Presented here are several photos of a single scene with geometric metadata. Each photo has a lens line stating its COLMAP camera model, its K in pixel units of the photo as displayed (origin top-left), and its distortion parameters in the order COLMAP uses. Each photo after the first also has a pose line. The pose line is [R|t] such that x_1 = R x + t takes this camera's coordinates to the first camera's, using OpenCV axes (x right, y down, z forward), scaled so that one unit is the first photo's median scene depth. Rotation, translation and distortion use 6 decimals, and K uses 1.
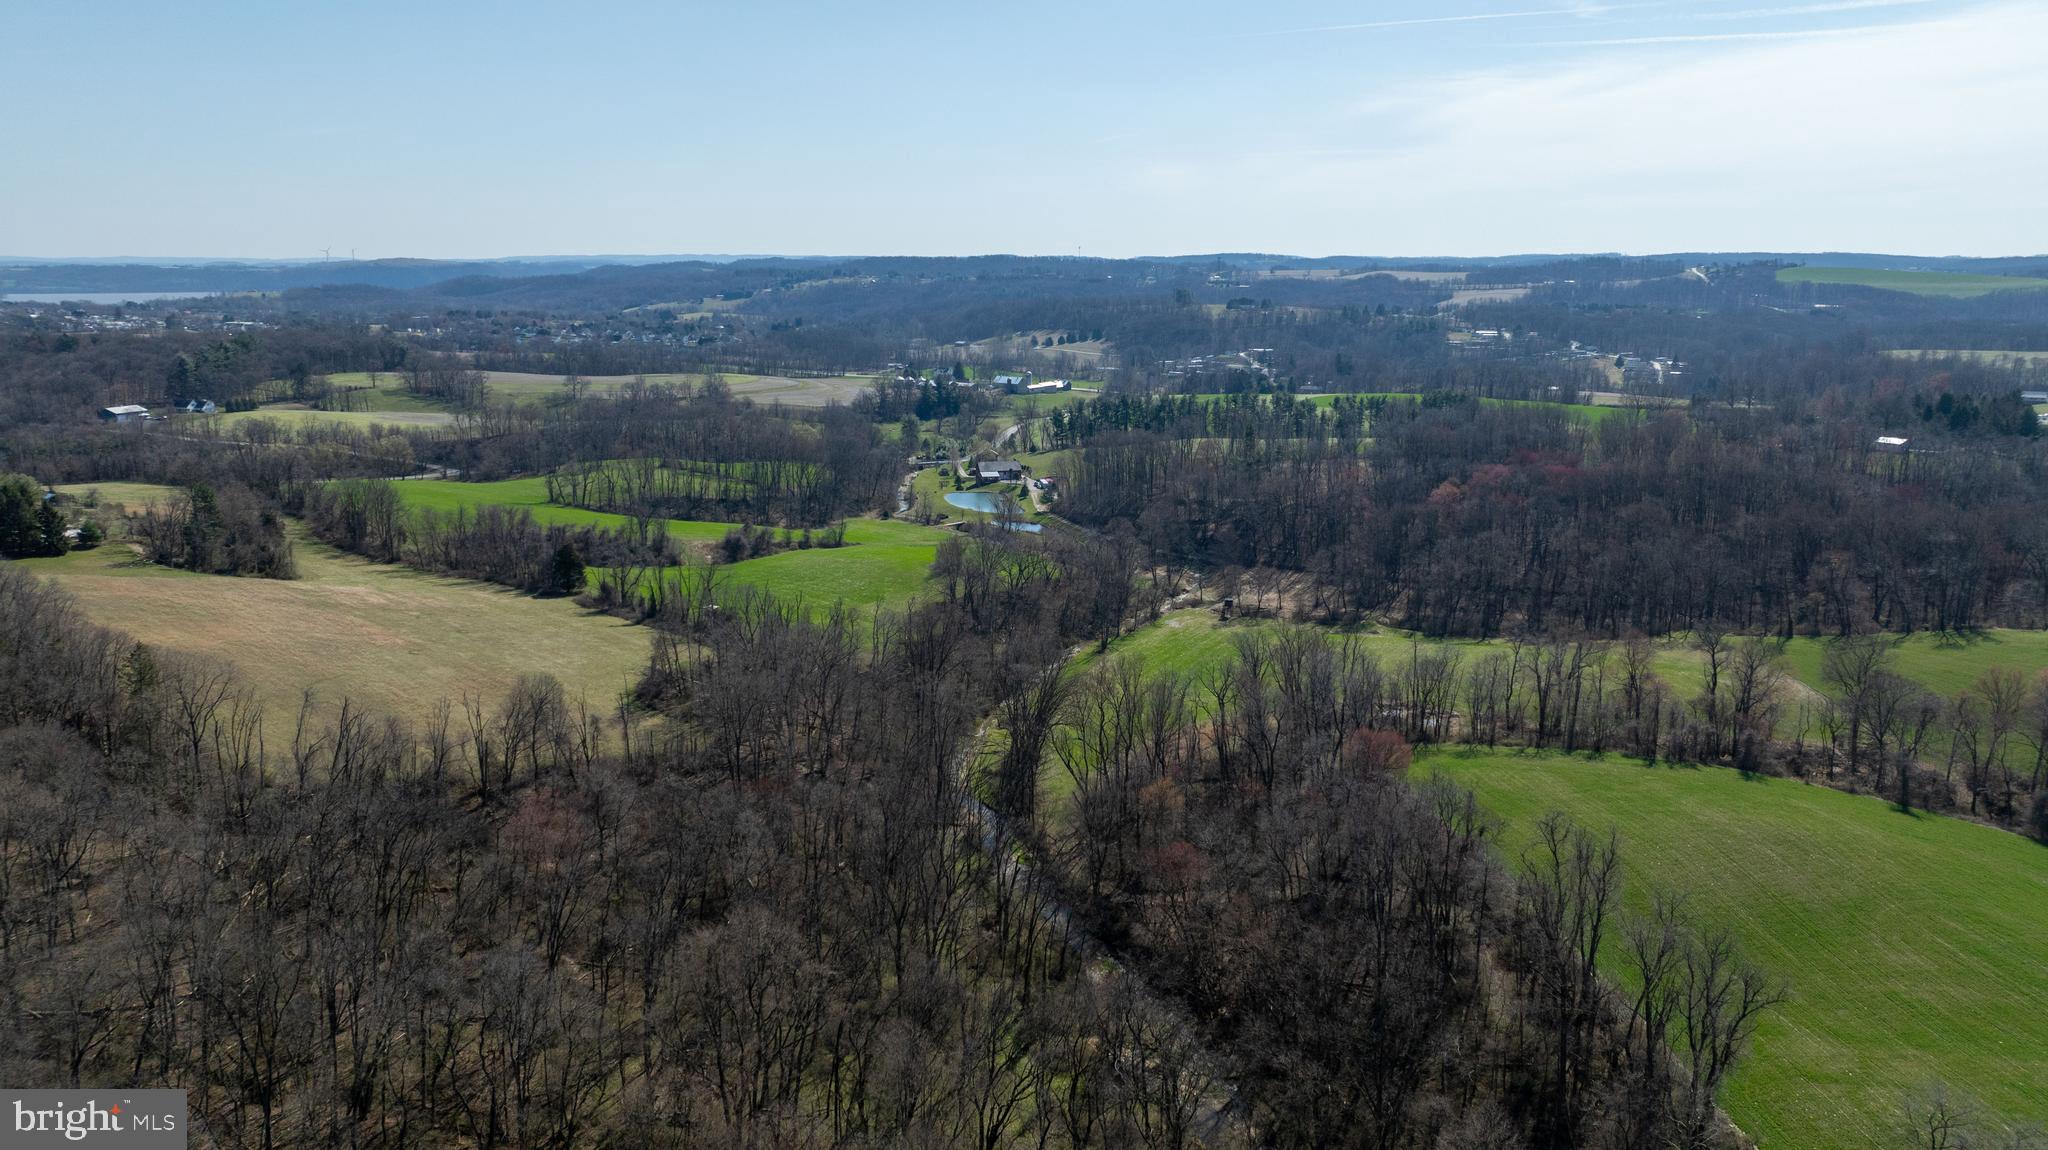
lens RADIAL K [[1447.4, 0, 1029.6], [0, 1447.4, 574.3], [0, 0, 1]] dist [-0.029127, 0.028611]
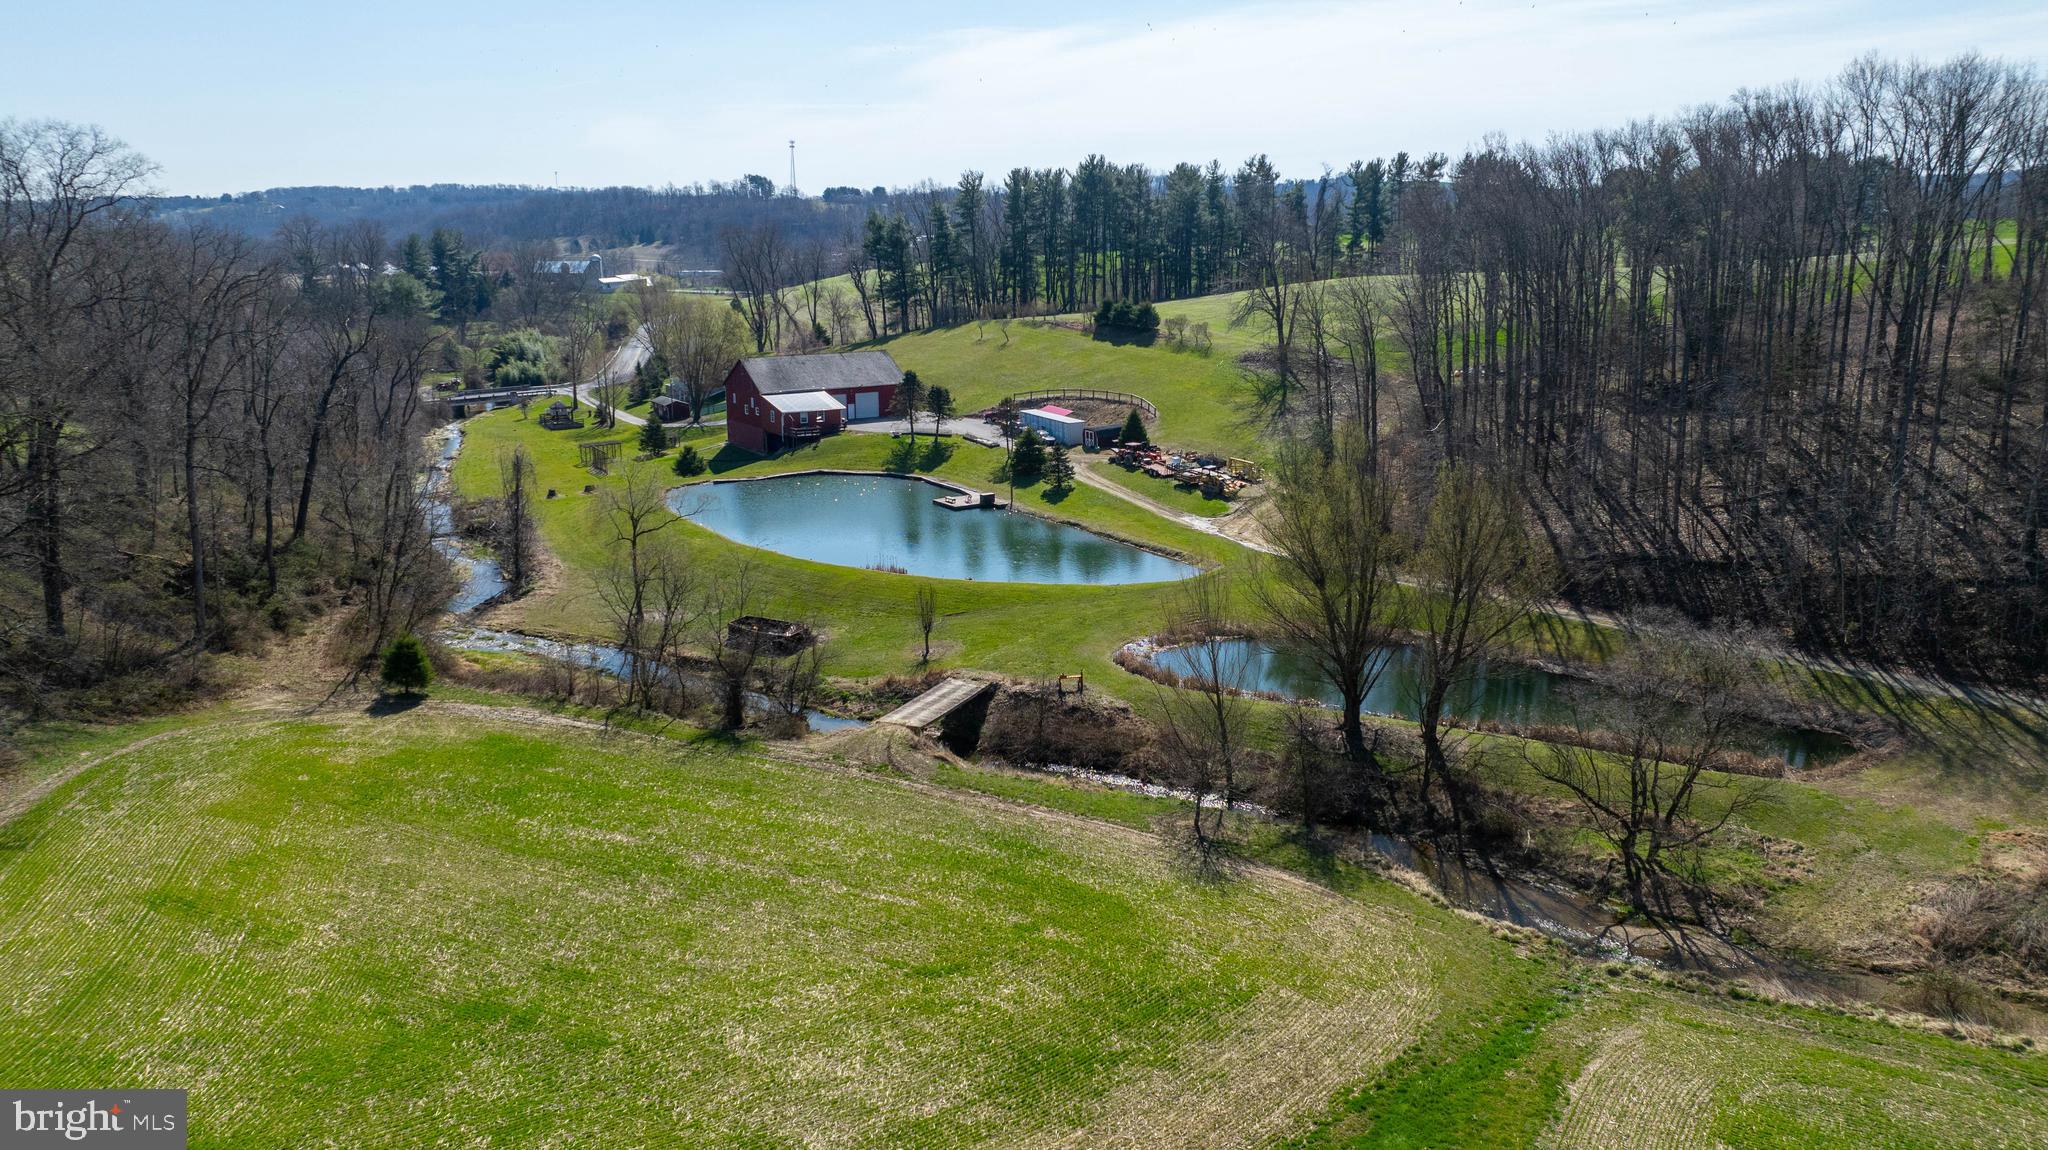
lens RADIAL K [[1447.4, 0, 1022.9], [0, 1447.4, 571.9], [0, 0, 1]] dist [-0.029127, 0.028611]
pose [[0.936762, -0.084964, 0.339497, -0.056796], [0.078239, 0.996373, 0.033473, -0.032252], [-0.341110, -0.004794, 0.940011, 0.535327]]
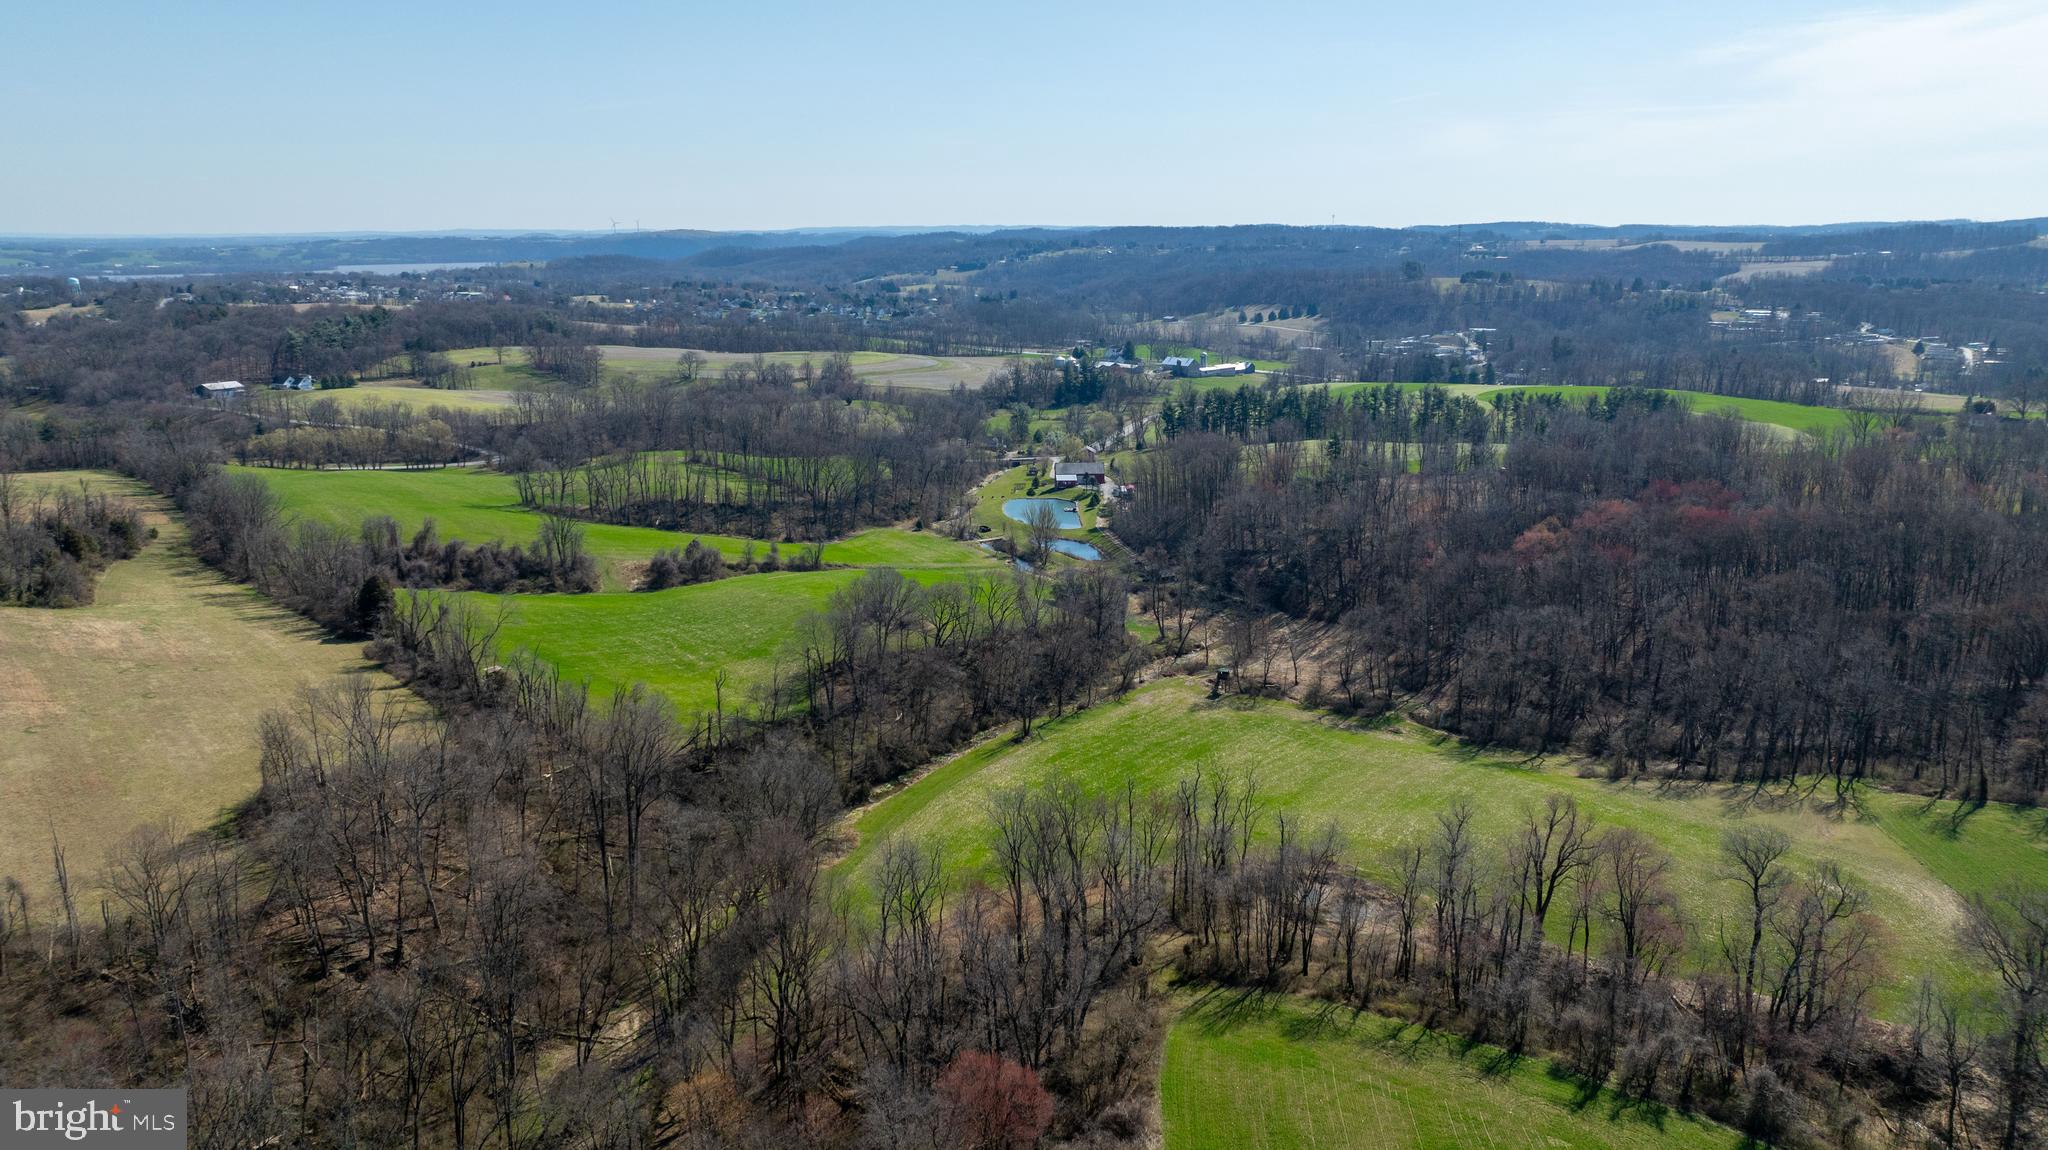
lens RADIAL K [[1447.4, 0, 1024.7], [0, 1447.4, 573.0], [0, 0, 1]] dist [-0.029127, 0.028611]
pose [[0.981903, 0.039604, -0.185196, 0.078964], [-0.036091, 0.999100, 0.022307, -0.021644], [0.185913, -0.015219, 0.982448, 0.101012]]
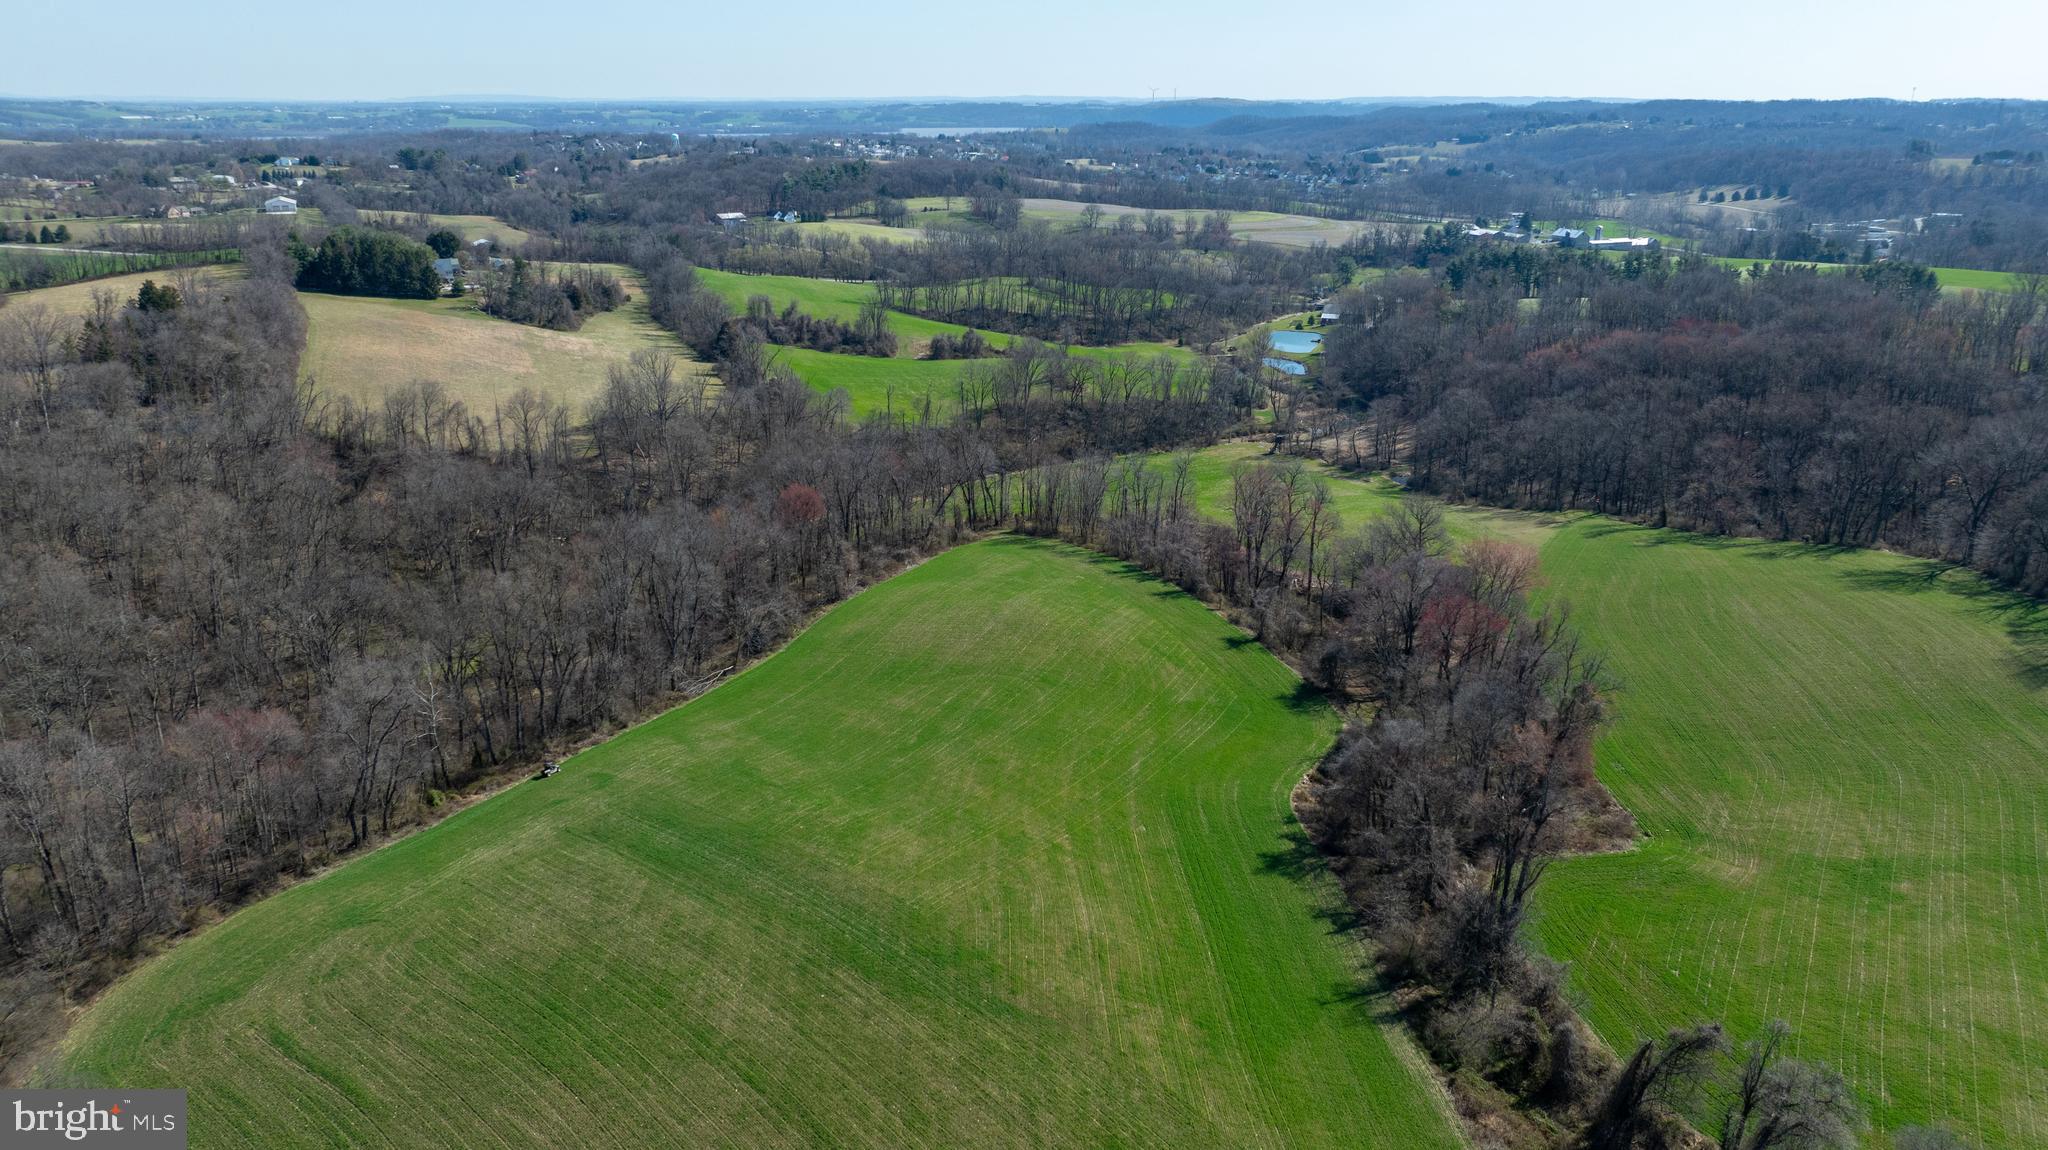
lens RADIAL K [[1447.4, 0, 1025.6], [0, 1447.4, 557.1], [0, 0, 1]] dist [-0.029127, 0.028611]
pose [[0.849134, 0.161637, -0.502837, 0.235256], [-0.114945, 0.985757, 0.122765, -0.001464], [0.515518, -0.046445, 0.855619, 0.006301]]
